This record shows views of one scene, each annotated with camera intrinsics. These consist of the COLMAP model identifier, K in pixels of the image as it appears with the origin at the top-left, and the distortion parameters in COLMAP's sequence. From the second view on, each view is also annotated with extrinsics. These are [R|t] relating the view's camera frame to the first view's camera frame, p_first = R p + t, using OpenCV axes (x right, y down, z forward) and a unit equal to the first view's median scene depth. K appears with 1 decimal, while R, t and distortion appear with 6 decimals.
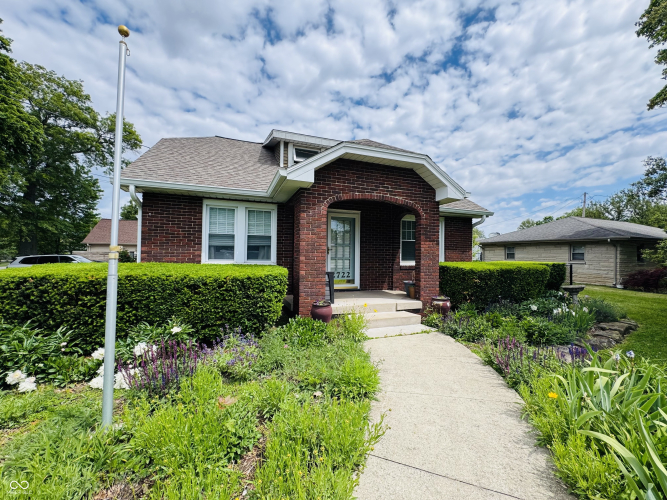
lens RADIAL K [[270.3, 0, 333.4], [0, 270.3, 250.2], [0, 0, 1]] dist [-0.004314, -0.000223]
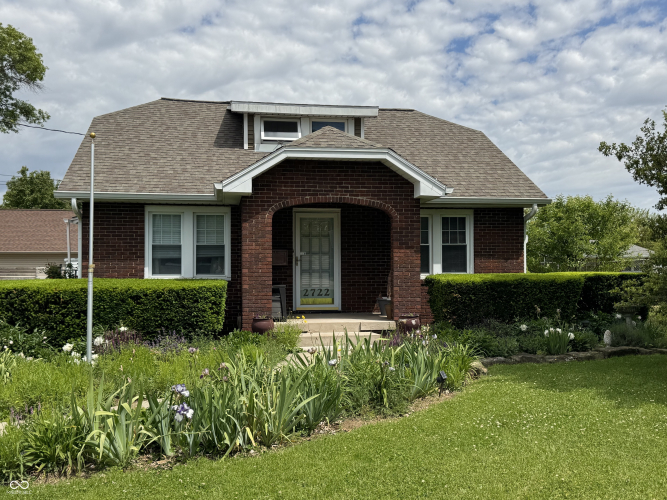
lens RADIAL K [[635.6, 0, 335.3], [0, 635.6, 248.5], [0, 0, 1]] dist [0.158564, -0.306516]
pose [[0.984454, -0.022150, -0.174241, 0.490186], [0.020149, 0.999709, -0.013241, -0.010827], [0.174484, 0.009524, 0.984614, -0.953194]]
